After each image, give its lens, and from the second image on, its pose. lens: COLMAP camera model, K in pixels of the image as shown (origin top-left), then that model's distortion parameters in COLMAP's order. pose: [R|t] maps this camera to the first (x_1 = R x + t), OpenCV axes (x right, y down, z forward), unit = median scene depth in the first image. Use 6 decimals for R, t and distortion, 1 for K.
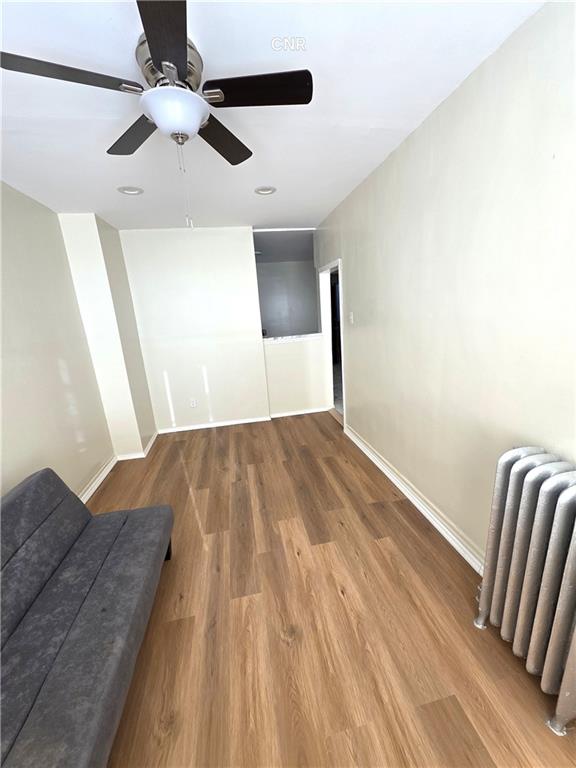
lens RADIAL K [[305.0, 0, 287.8], [0, 305.0, 386.1], [0, 0, 1]] dist [0.001409, -0.000089]
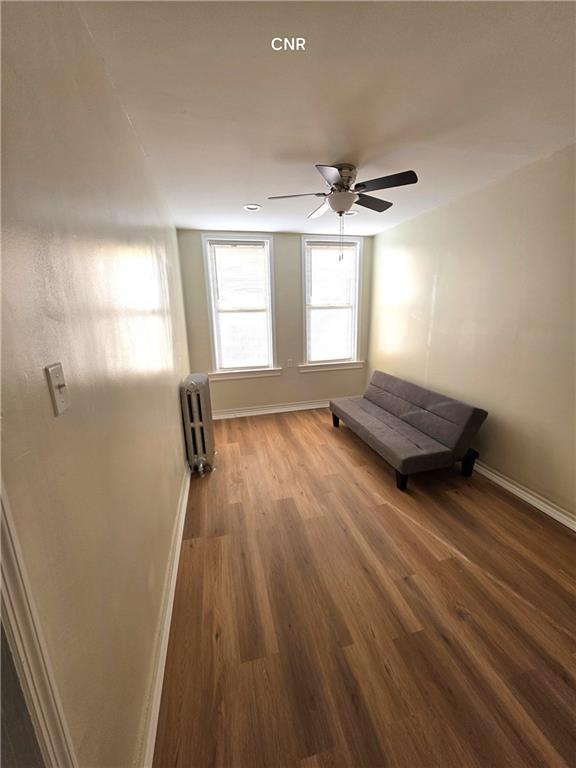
lens RADIAL K [[305.0, 0, 289.1], [0, 305.0, 381.5], [0, 0, 1]] dist [0.001409, -0.000089]
pose [[-0.993943, 0.106163, -0.028392, 0.066058], [0.079989, 0.876062, 0.475517, -0.443570], [0.075356, 0.470366, -0.879248, 1.644539]]
